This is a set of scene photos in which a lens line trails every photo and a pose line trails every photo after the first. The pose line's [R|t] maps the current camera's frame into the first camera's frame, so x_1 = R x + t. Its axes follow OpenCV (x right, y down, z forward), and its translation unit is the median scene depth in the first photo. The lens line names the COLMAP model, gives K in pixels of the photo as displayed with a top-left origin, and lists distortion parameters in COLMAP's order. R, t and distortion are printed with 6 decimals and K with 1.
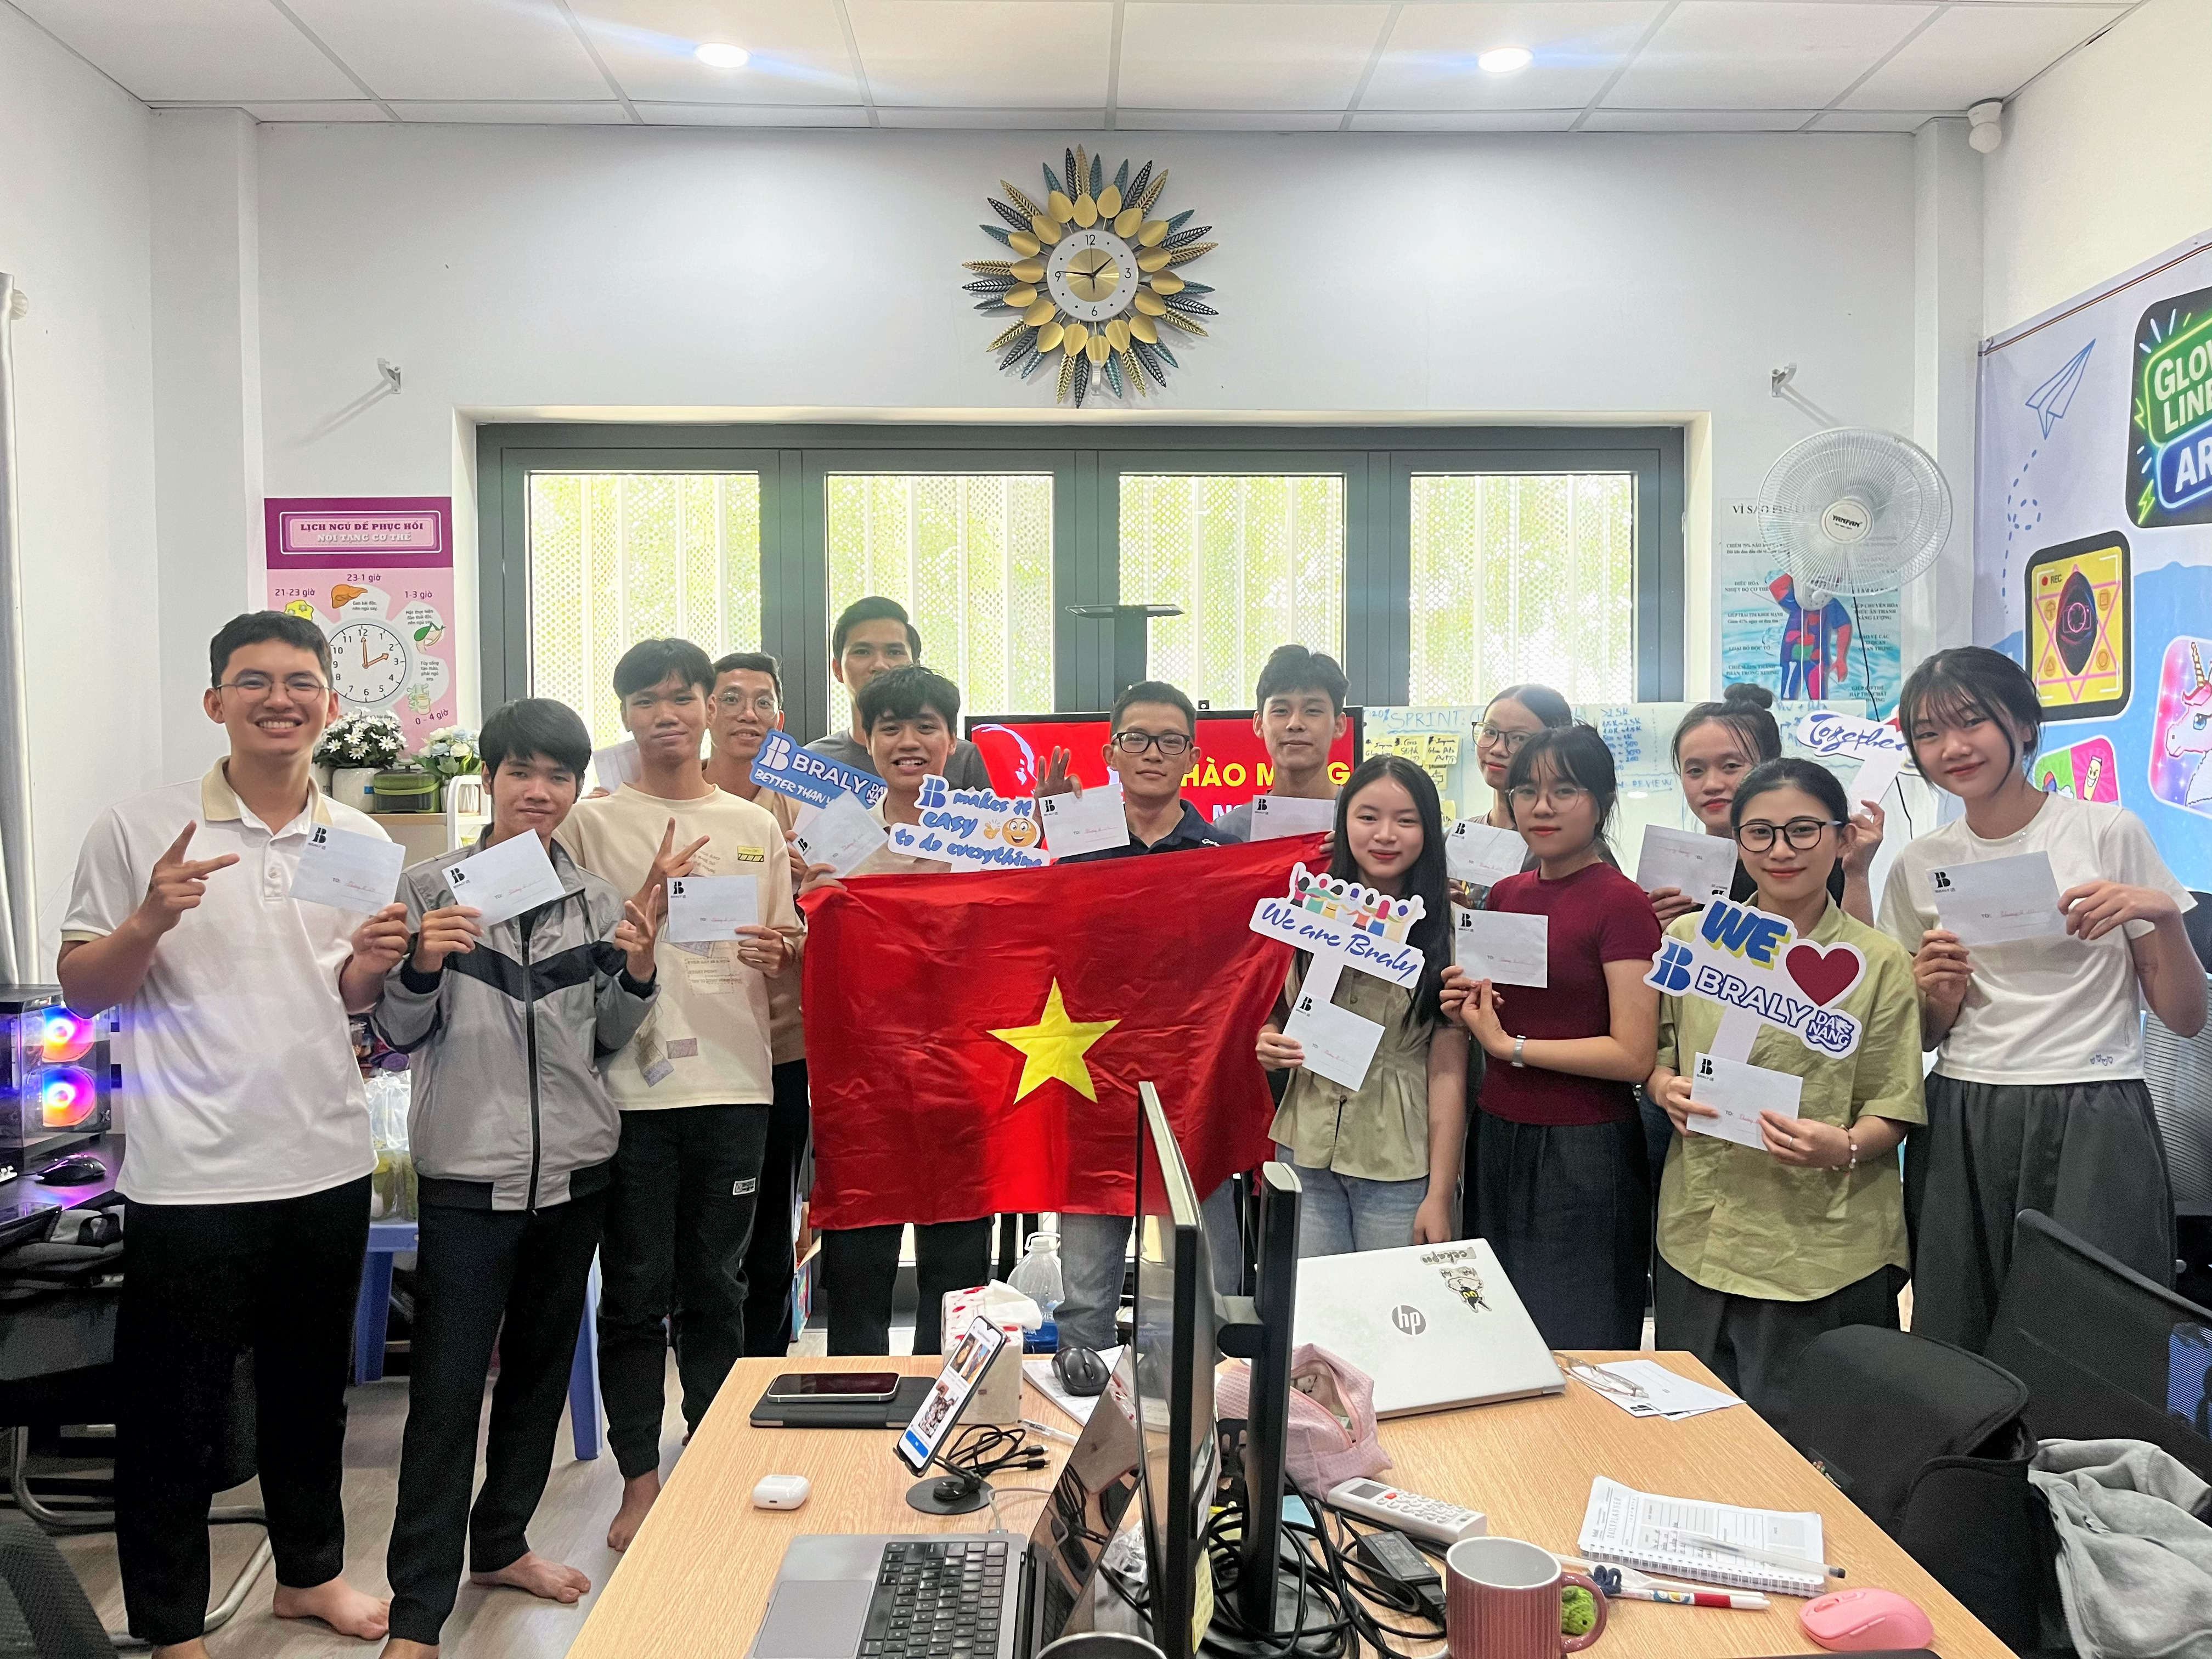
lens RADIAL K [[1676.5, 0, 1103.4], [0, 1676.5, 829.9], [0, 0, 1]] dist [-0.000342, -0.000494]
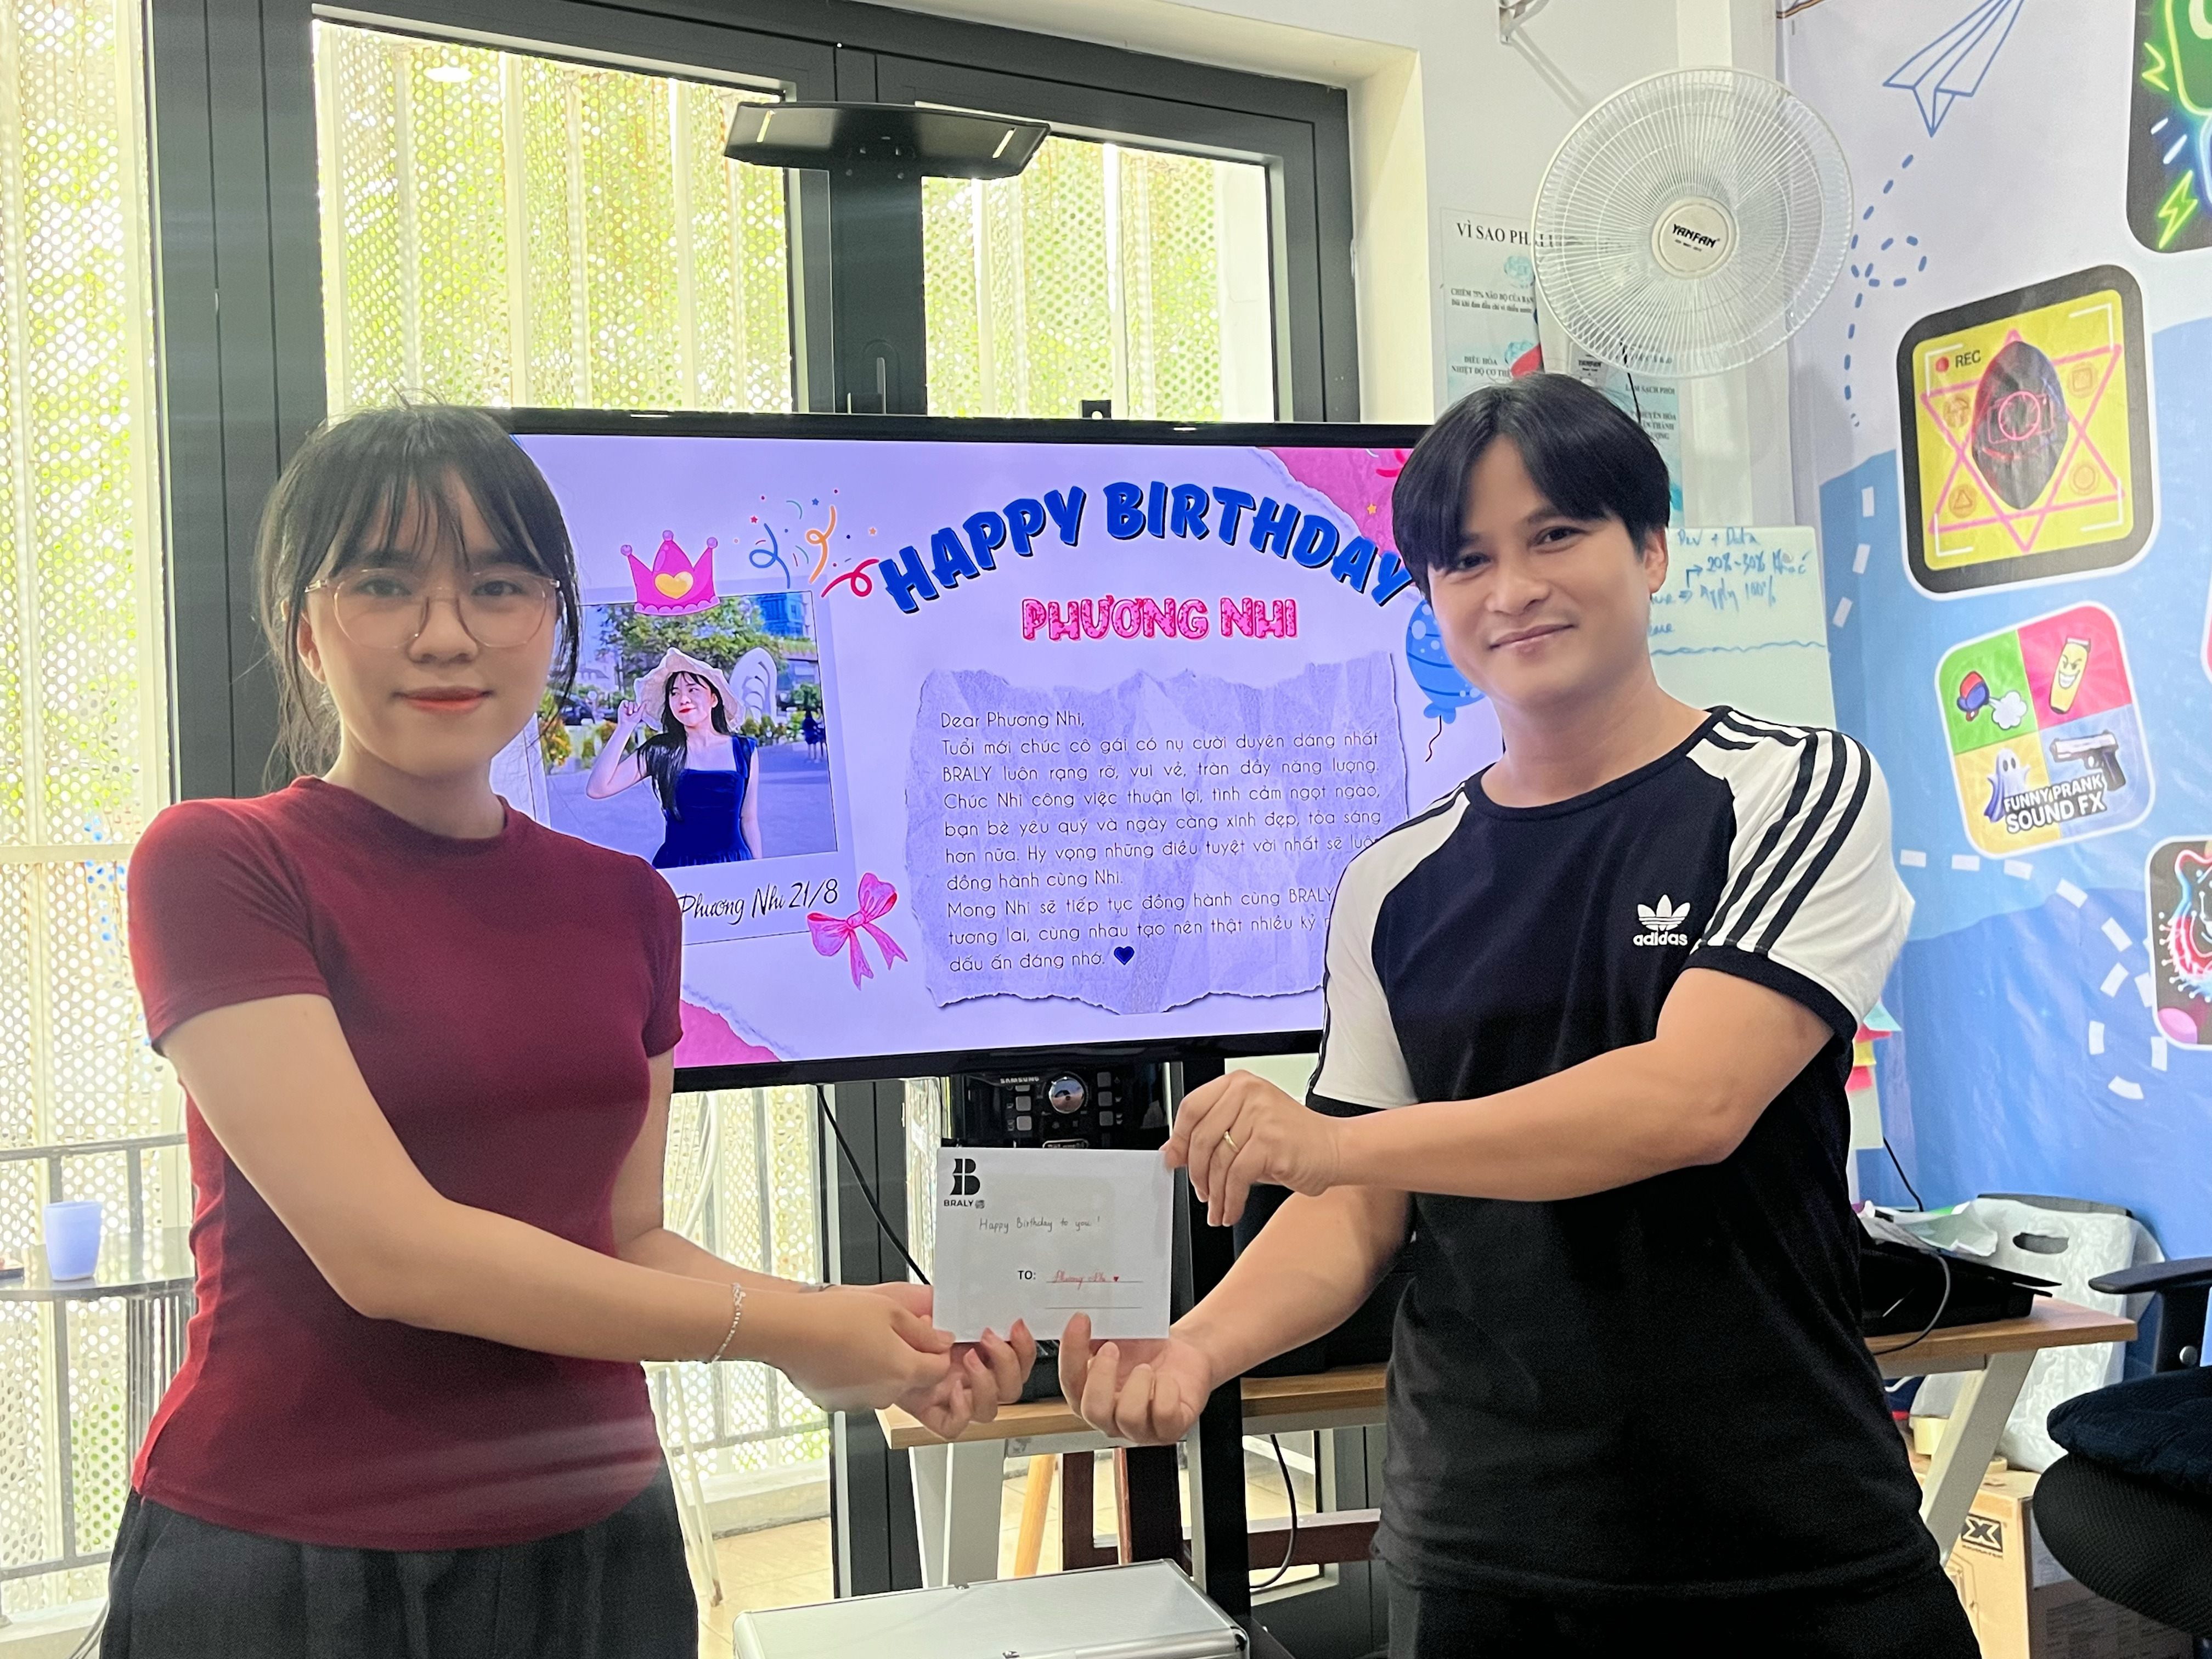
lens RADIAL K [[2183.4, 0, 1107.8], [0, 2183.4, 831.5], [0, 0, 1]] dist [0.025097, 0.000000]
pose [[0.872929, -0.025030, 0.487204, -0.105093], [0.046974, 0.998355, -0.032873, 0.035633], [-0.485580, 0.051582, 0.872669, 0.464430]]
